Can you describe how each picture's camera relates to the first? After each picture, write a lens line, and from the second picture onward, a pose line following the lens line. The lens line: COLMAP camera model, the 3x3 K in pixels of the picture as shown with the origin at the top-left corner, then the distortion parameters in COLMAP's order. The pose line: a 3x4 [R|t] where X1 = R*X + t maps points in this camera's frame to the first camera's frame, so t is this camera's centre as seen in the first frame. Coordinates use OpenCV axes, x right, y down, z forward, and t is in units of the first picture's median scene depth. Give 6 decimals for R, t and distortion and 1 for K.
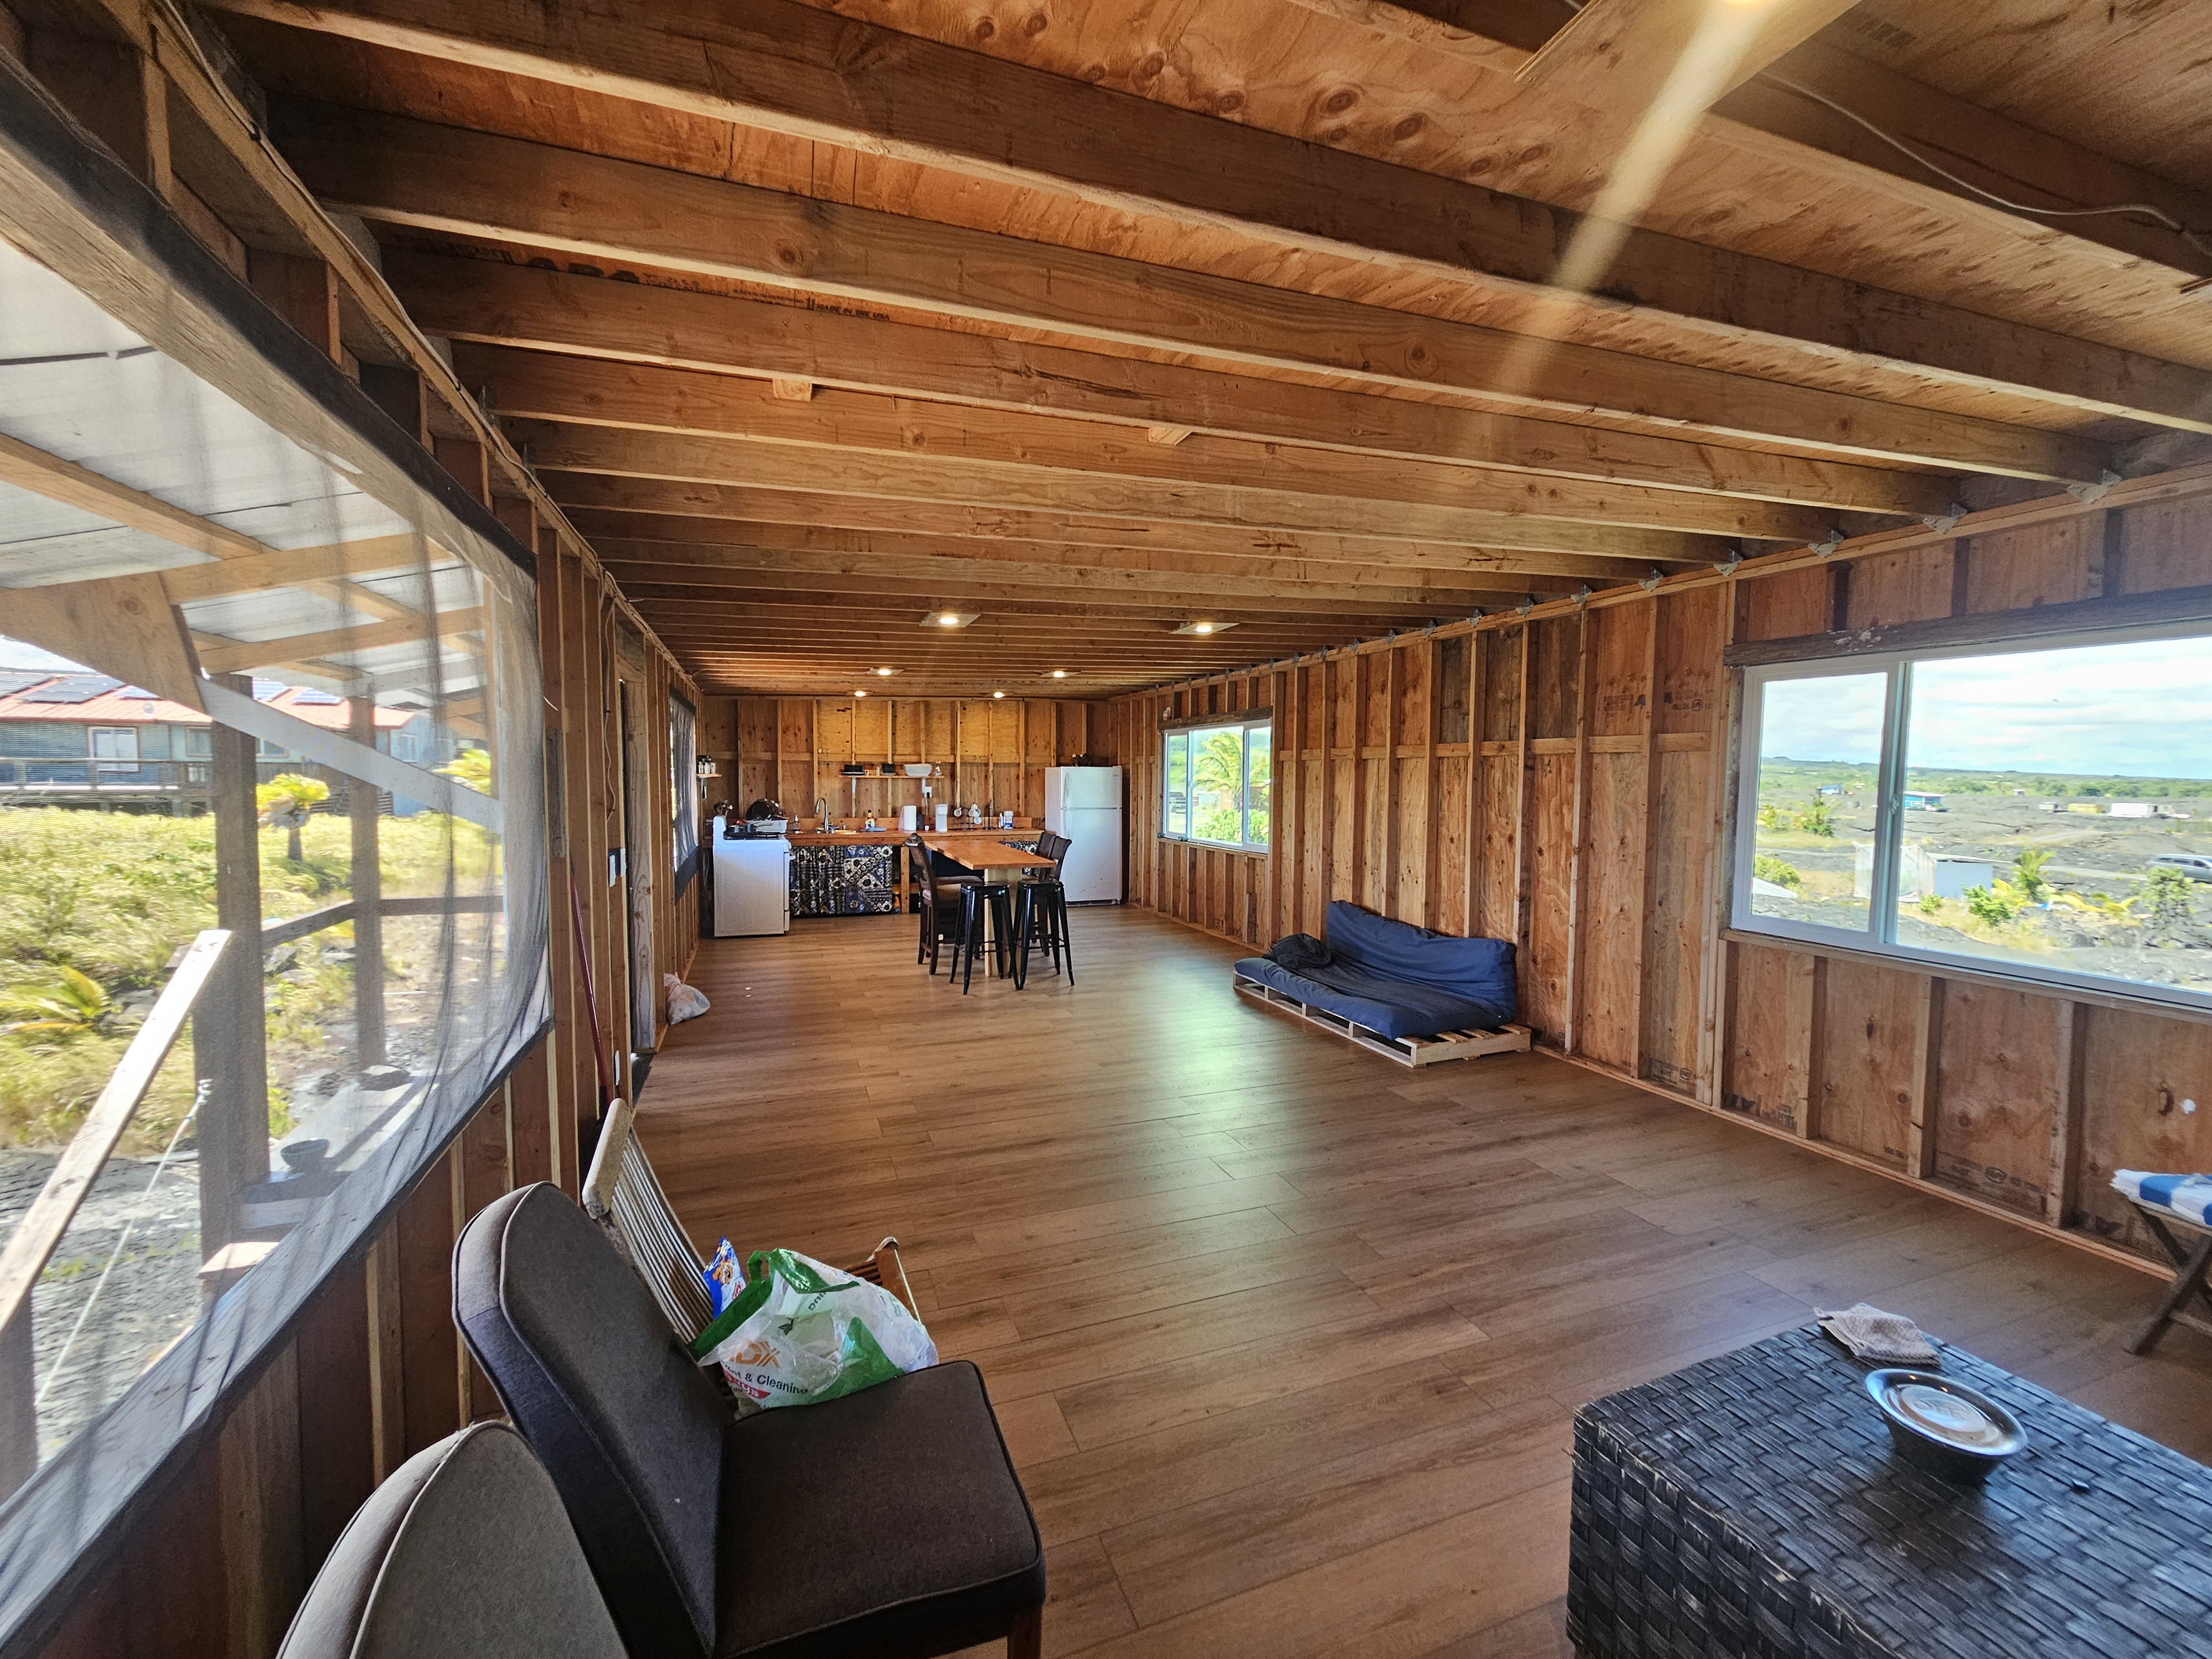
lens RADIAL K [[906.2, 0, 1119.5], [0, 906.2, 825.2], [0, 0, 1]] dist [0.000492, -0.001070]
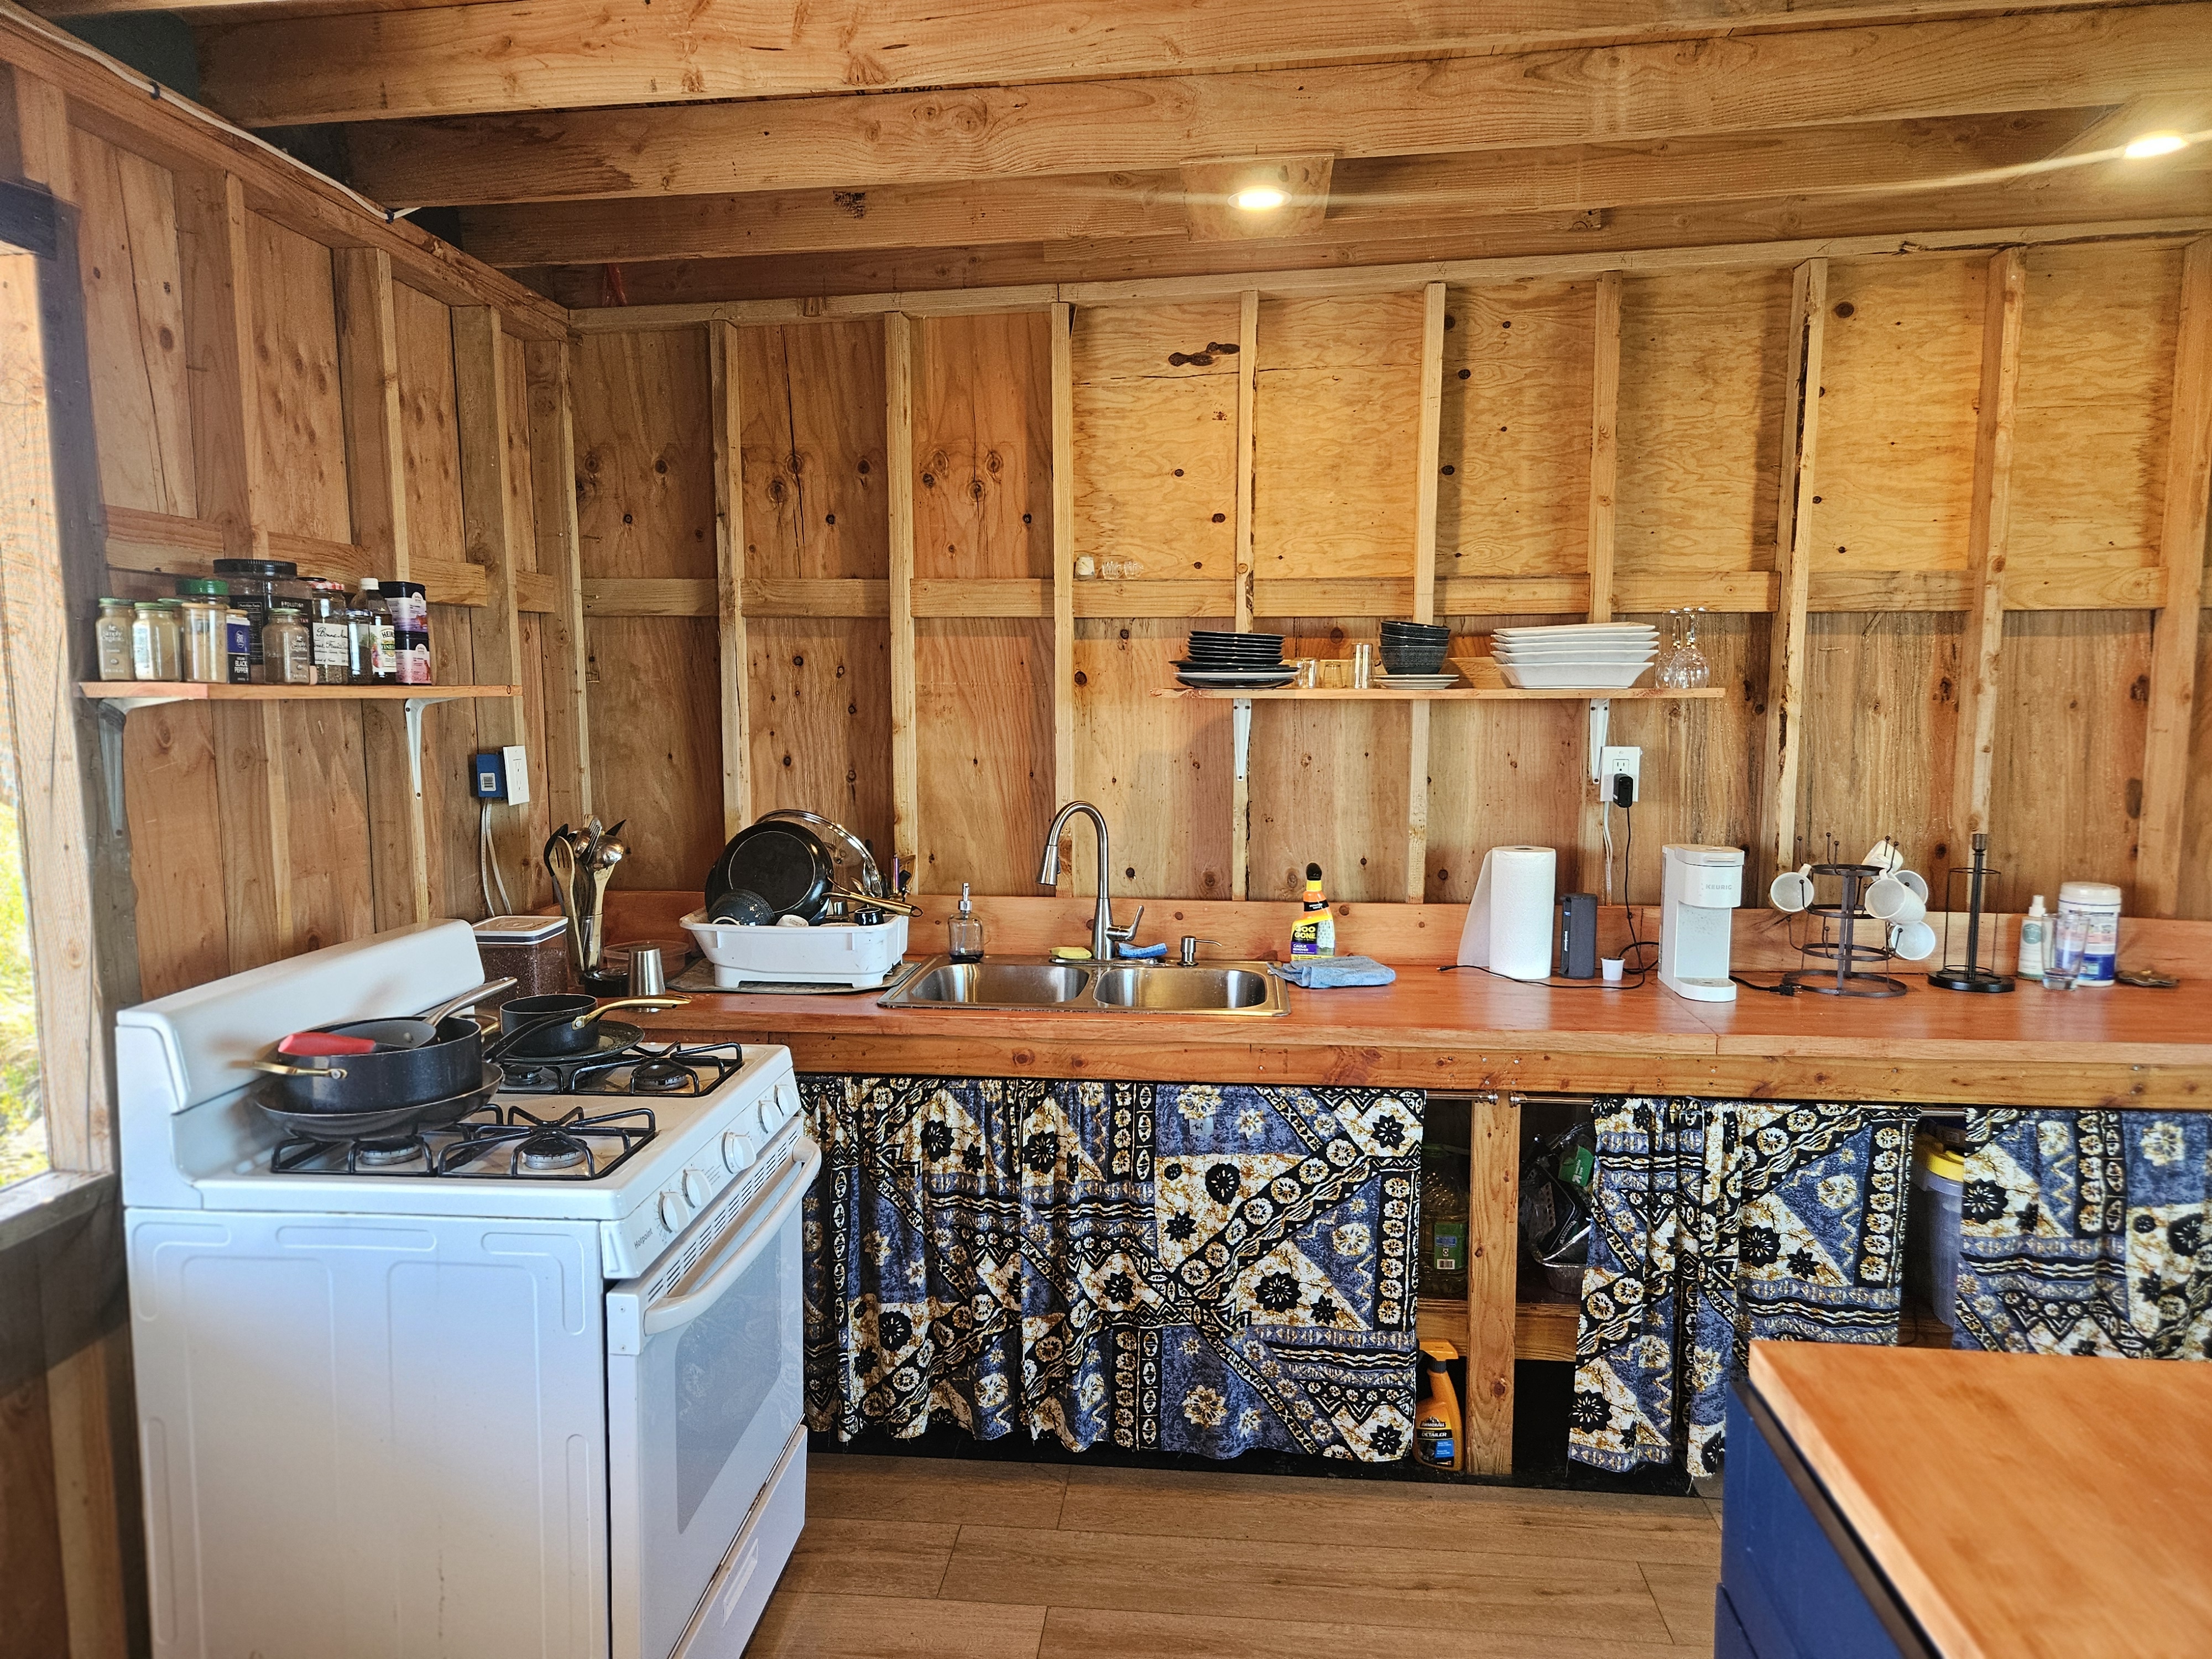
lens RADIAL K [[1468.3, 0, 1097.5], [0, 1468.3, 854.8], [0, 0, 1]] dist [0.053130, -0.048798]
pose [[0.896520, 0.044758, -0.440736, -0.182654], [-0.017350, 0.997667, 0.066024, -0.040182], [0.442663, -0.051545, 0.895205, 0.714886]]
